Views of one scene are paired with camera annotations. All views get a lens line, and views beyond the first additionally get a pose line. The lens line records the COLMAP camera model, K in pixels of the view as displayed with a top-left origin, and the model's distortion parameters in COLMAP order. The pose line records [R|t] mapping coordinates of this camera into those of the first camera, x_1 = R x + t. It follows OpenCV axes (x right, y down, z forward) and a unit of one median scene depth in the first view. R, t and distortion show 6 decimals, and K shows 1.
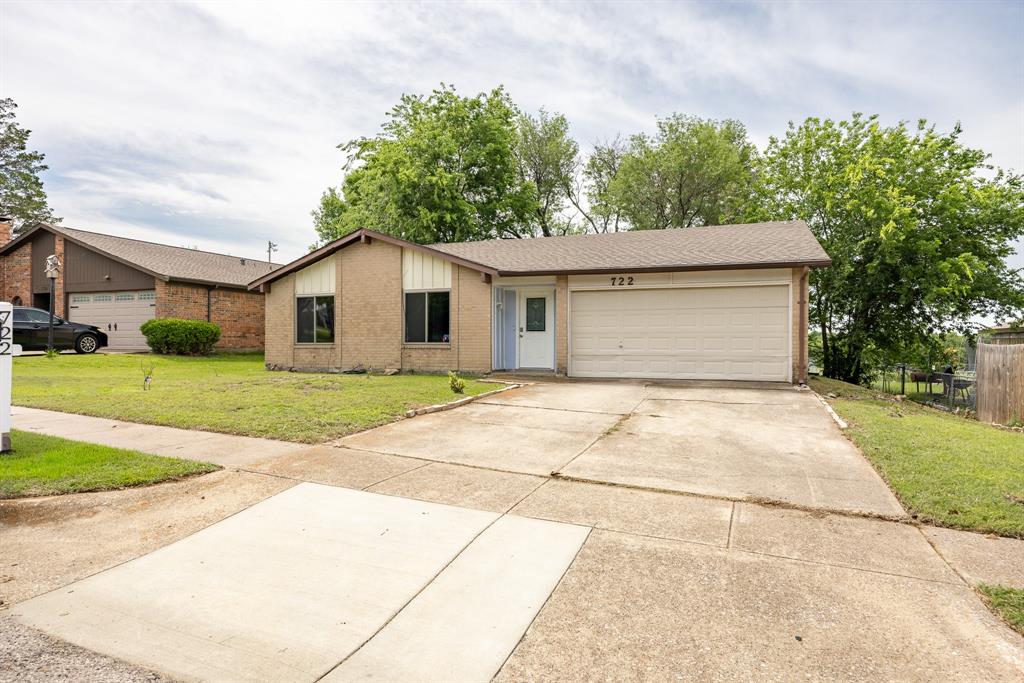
lens RADIAL K [[609.7, 0, 512.0], [0, 609.7, 338.5], [0, 0, 1]] dist [-0.023478, 0.001303]
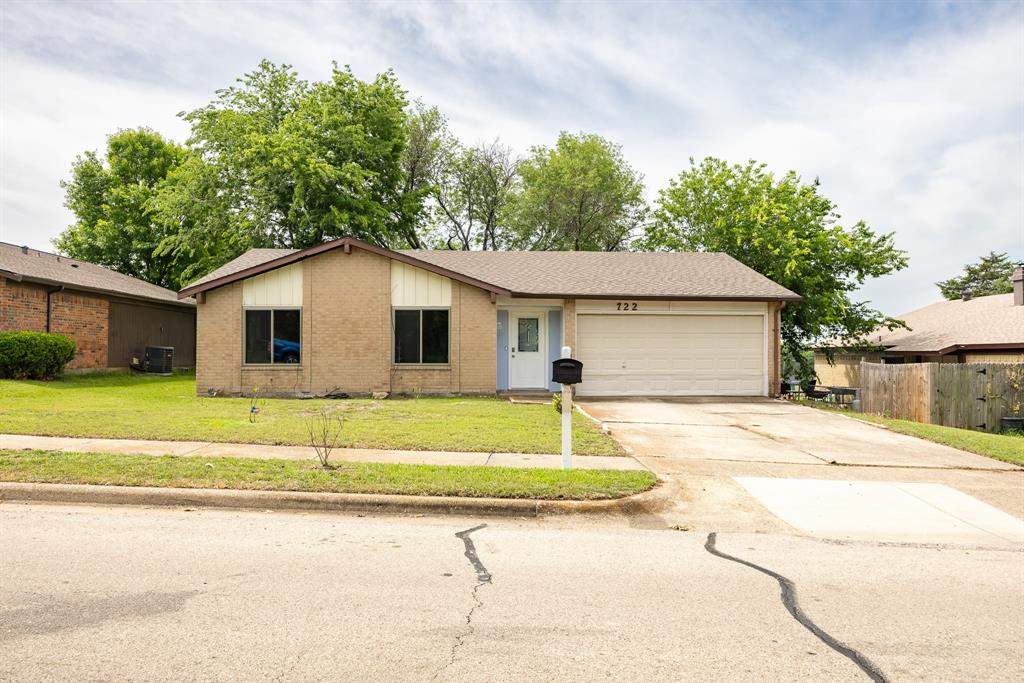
lens RADIAL K [[751.1, 0, 511.2], [0, 751.1, 346.8], [0, 0, 1]] dist [-0.034990, -0.003724]
pose [[0.908268, 0.003830, 0.418372, -0.487368], [-0.003320, 0.999993, -0.001946, -0.016836], [-0.418377, 0.000378, 0.908274, -0.108799]]
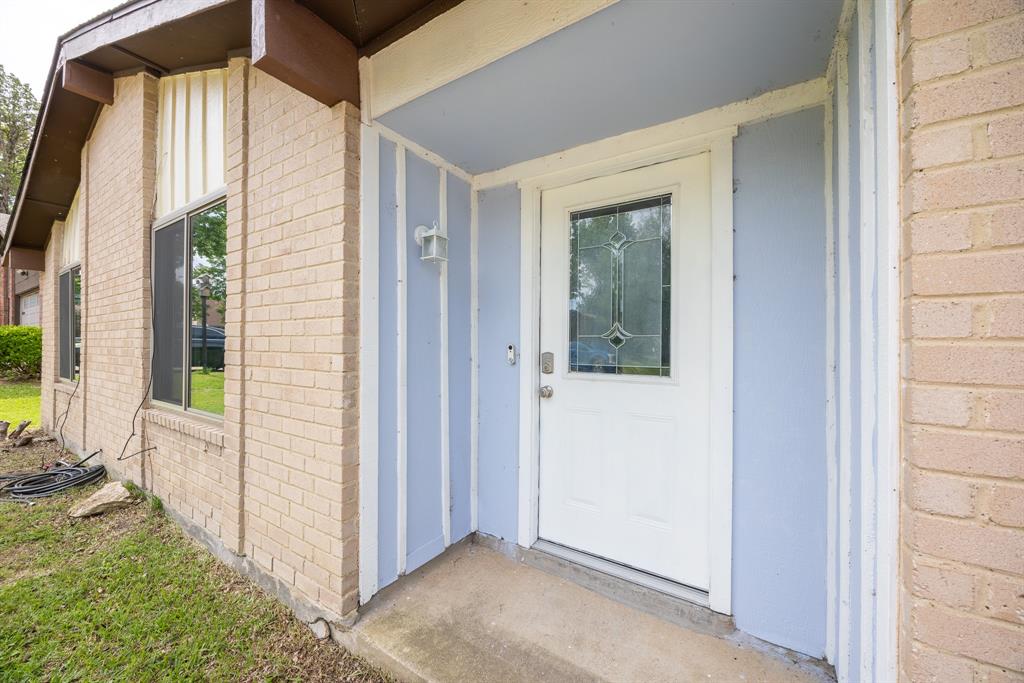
lens RADIAL K [[390.8, 0, 509.4], [0, 390.8, 333.3], [0, 0, 1]] dist [-0.003387, -0.000055]
pose [[0.994759, 0.003990, -0.102168, 0.016141], [-0.004393, 0.999983, -0.003727, -0.023591], [0.102151, 0.004156, 0.994760, 0.839283]]
